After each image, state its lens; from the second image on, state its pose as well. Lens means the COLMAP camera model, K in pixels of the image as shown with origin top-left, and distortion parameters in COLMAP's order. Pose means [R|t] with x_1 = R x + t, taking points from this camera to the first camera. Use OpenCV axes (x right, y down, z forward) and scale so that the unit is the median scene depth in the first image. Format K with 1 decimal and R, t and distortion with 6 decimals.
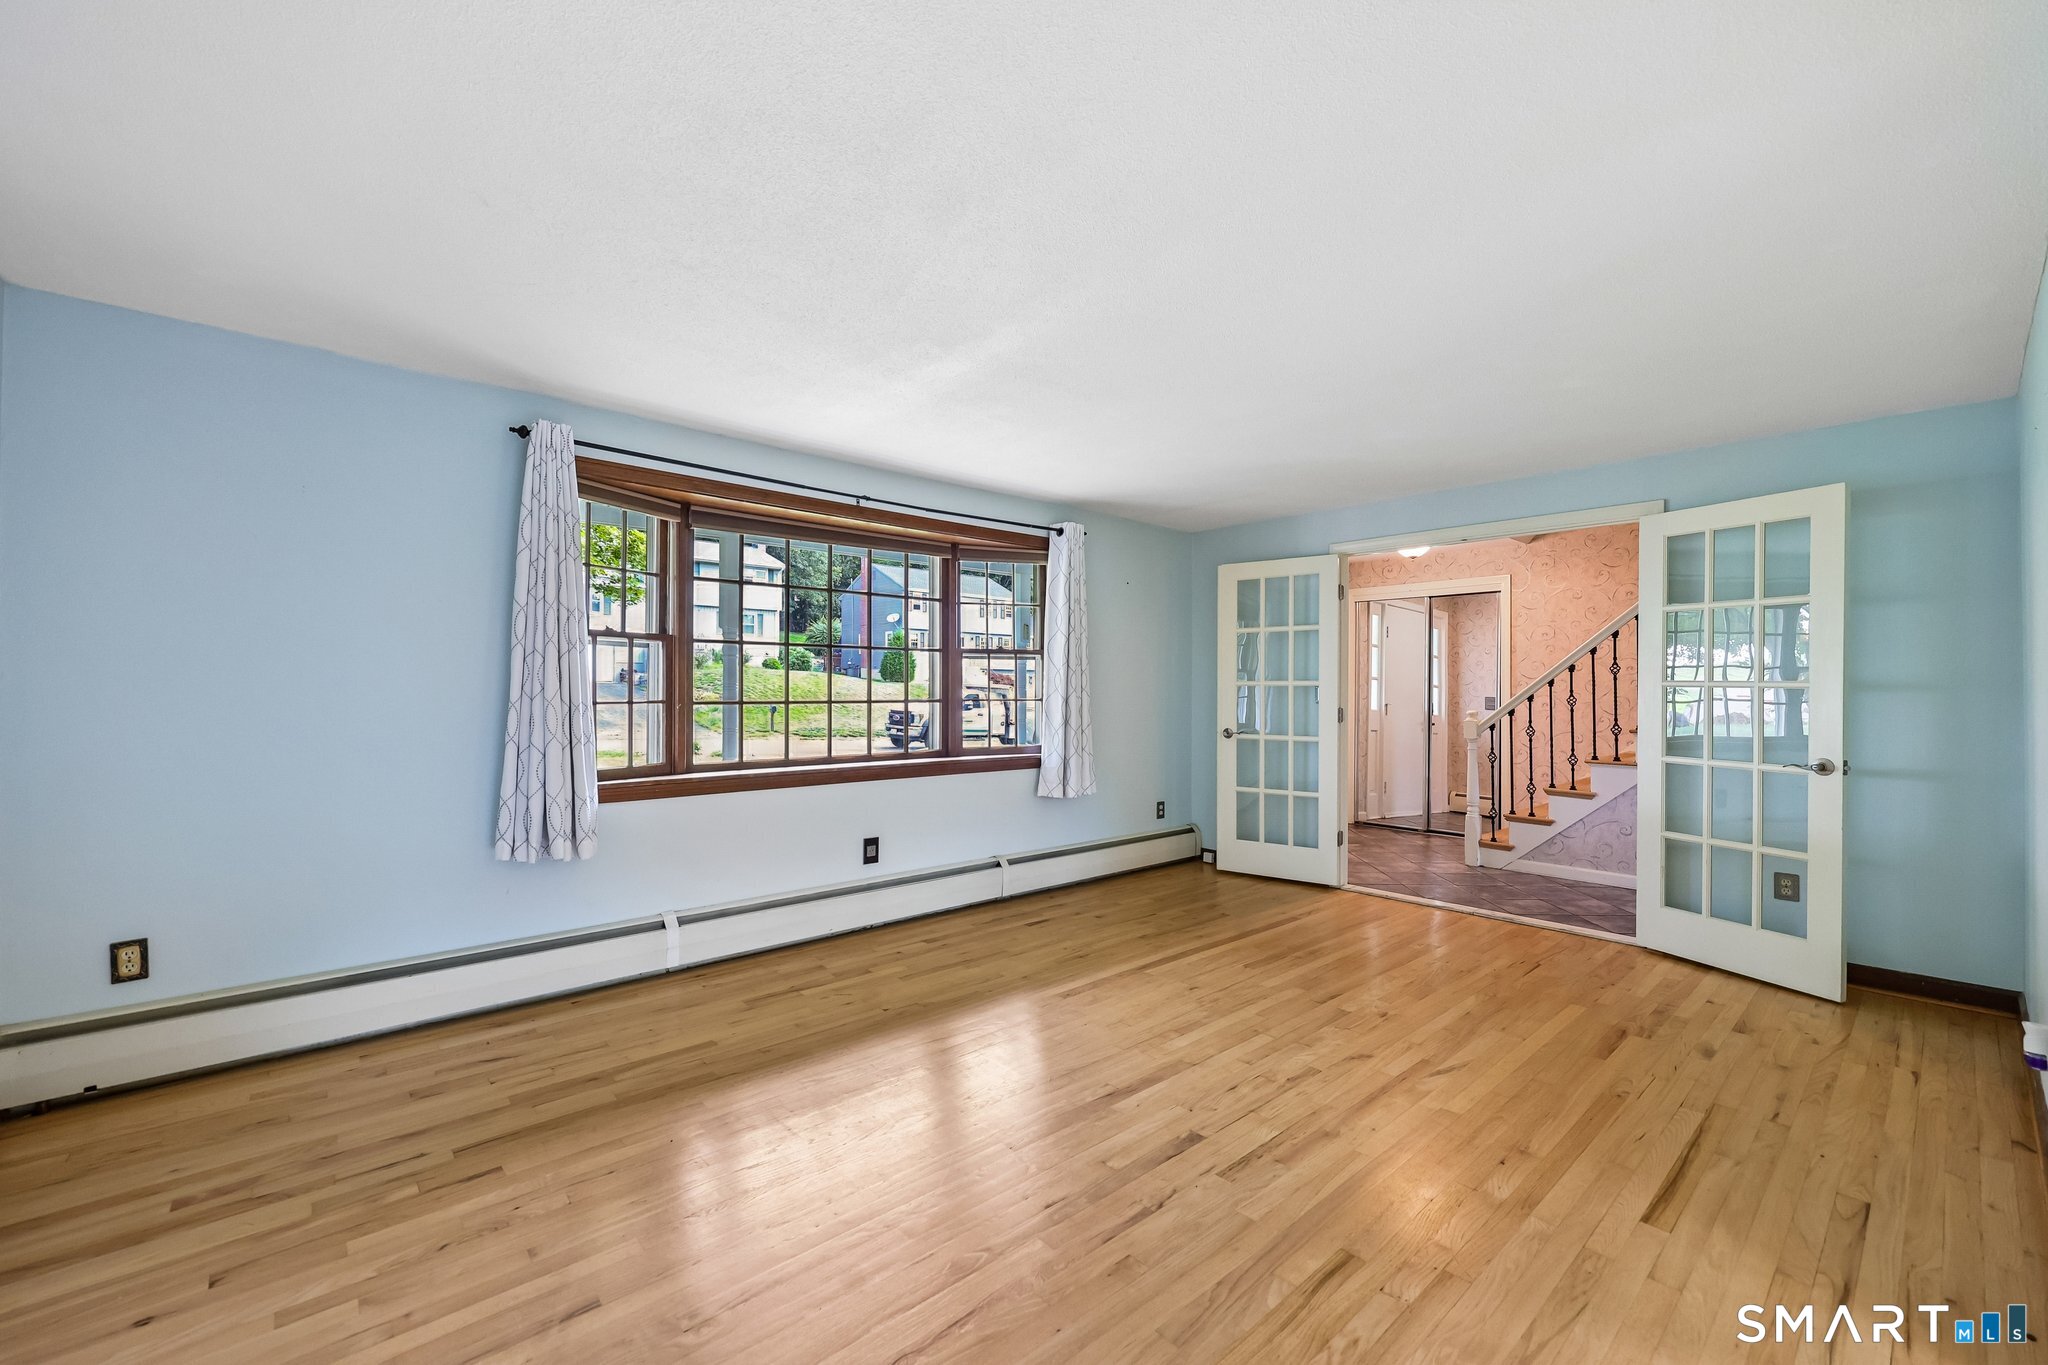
lens RADIAL K [[829.9, 0, 1022.7], [0, 829.9, 677.5], [0, 0, 1]] dist [0.002310, 0.000078]
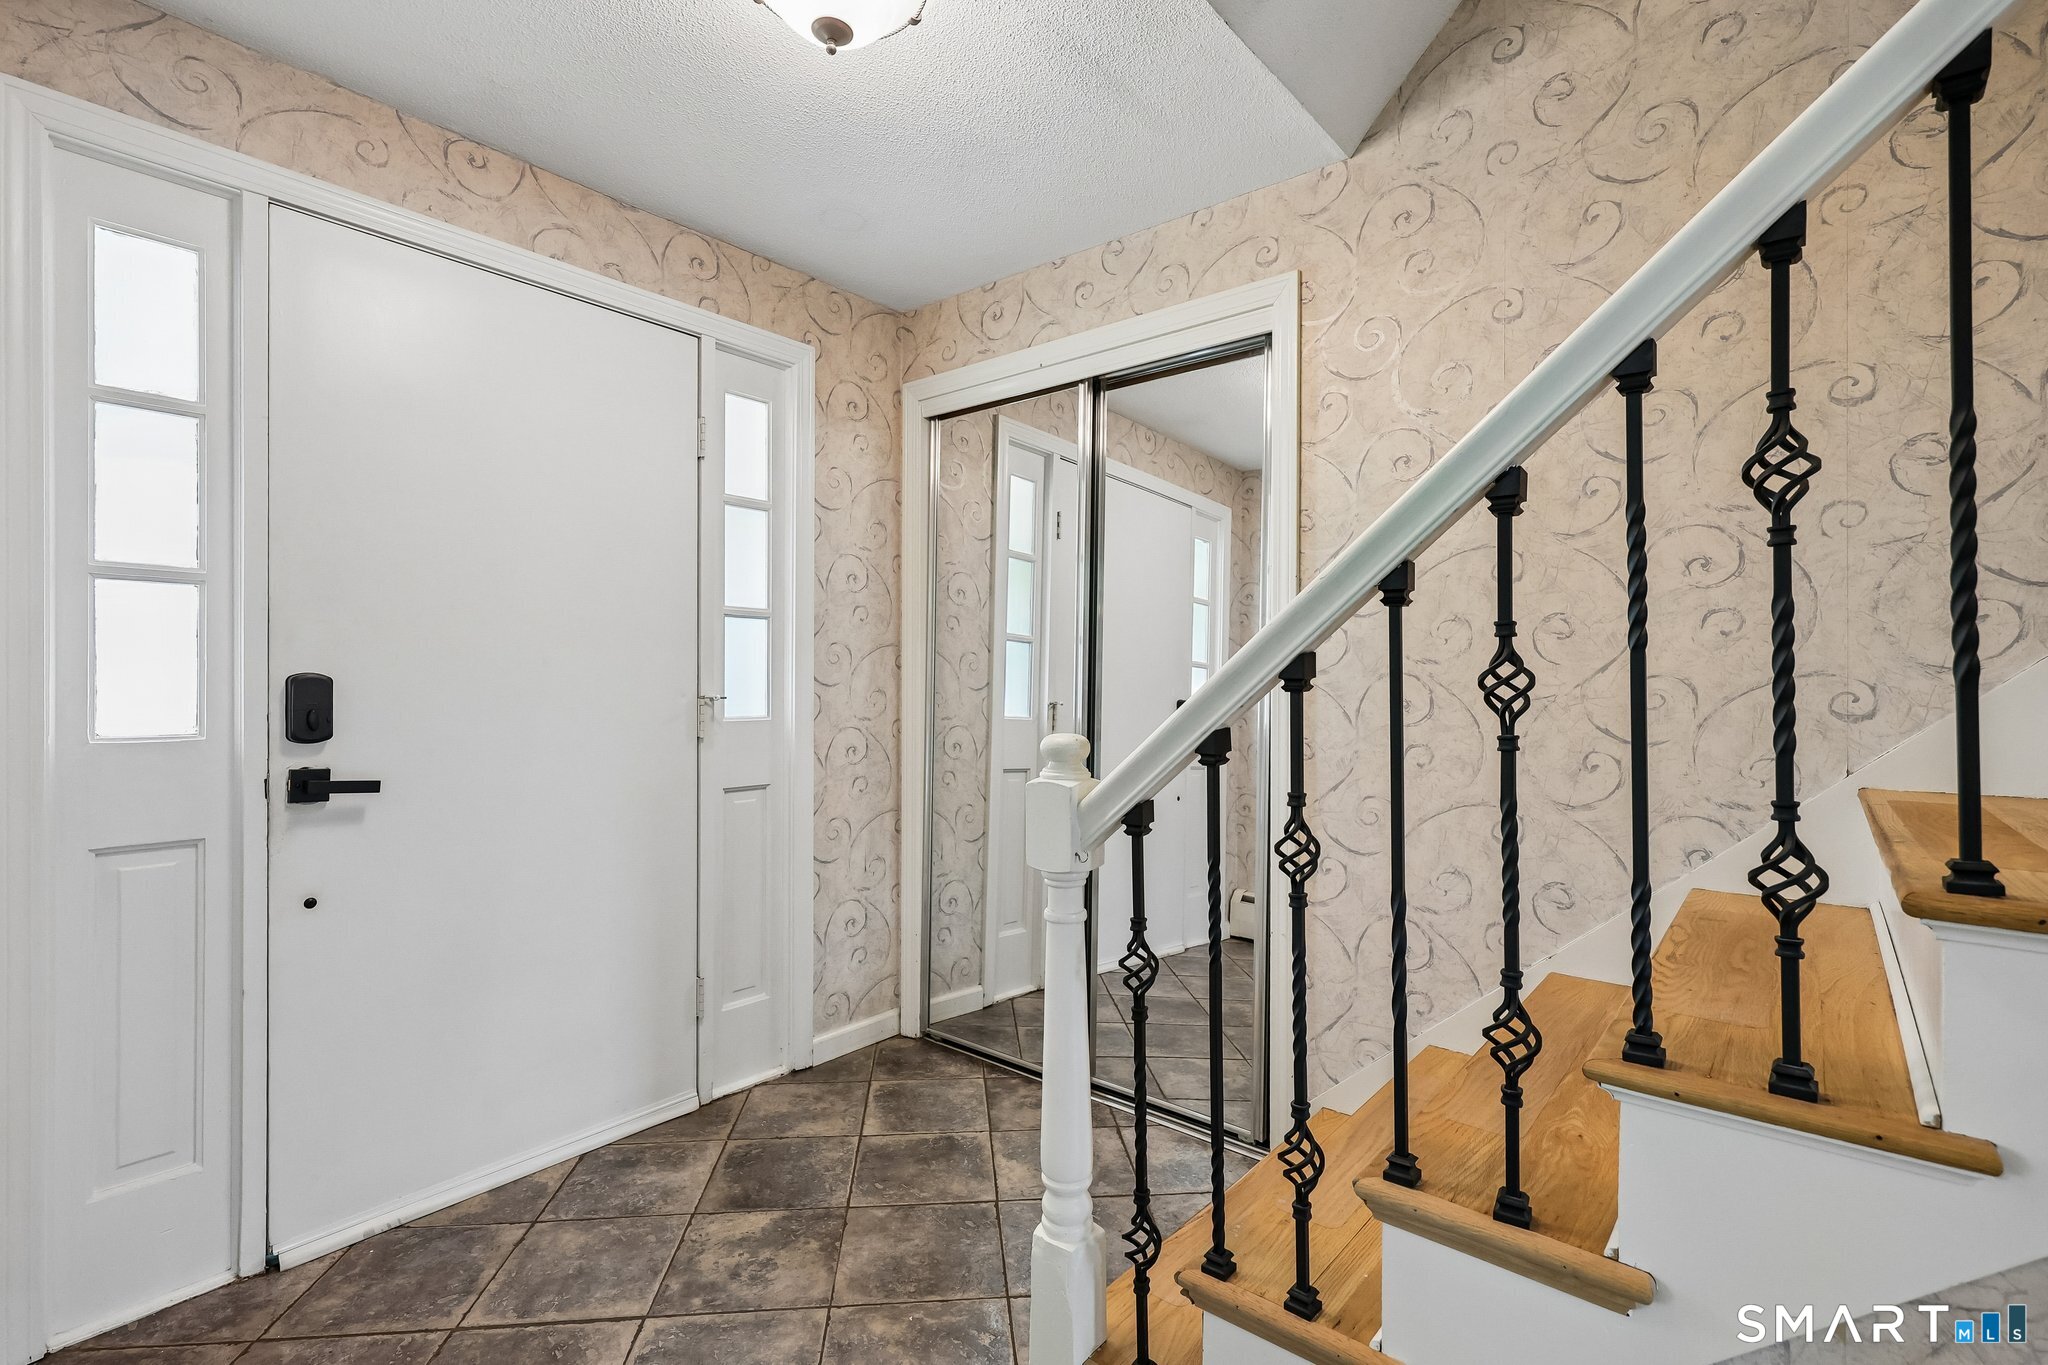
lens RADIAL K [[947.3, 0, 1025.8], [0, 947.3, 678.6], [0, 0, 1]] dist [-0.000584, 0.000352]
pose [[0.989516, -0.006940, 0.144253, 0.465316], [0.005318, 0.999918, 0.011627, 0.020433], [-0.144322, -0.010738, 0.989472, 0.714127]]
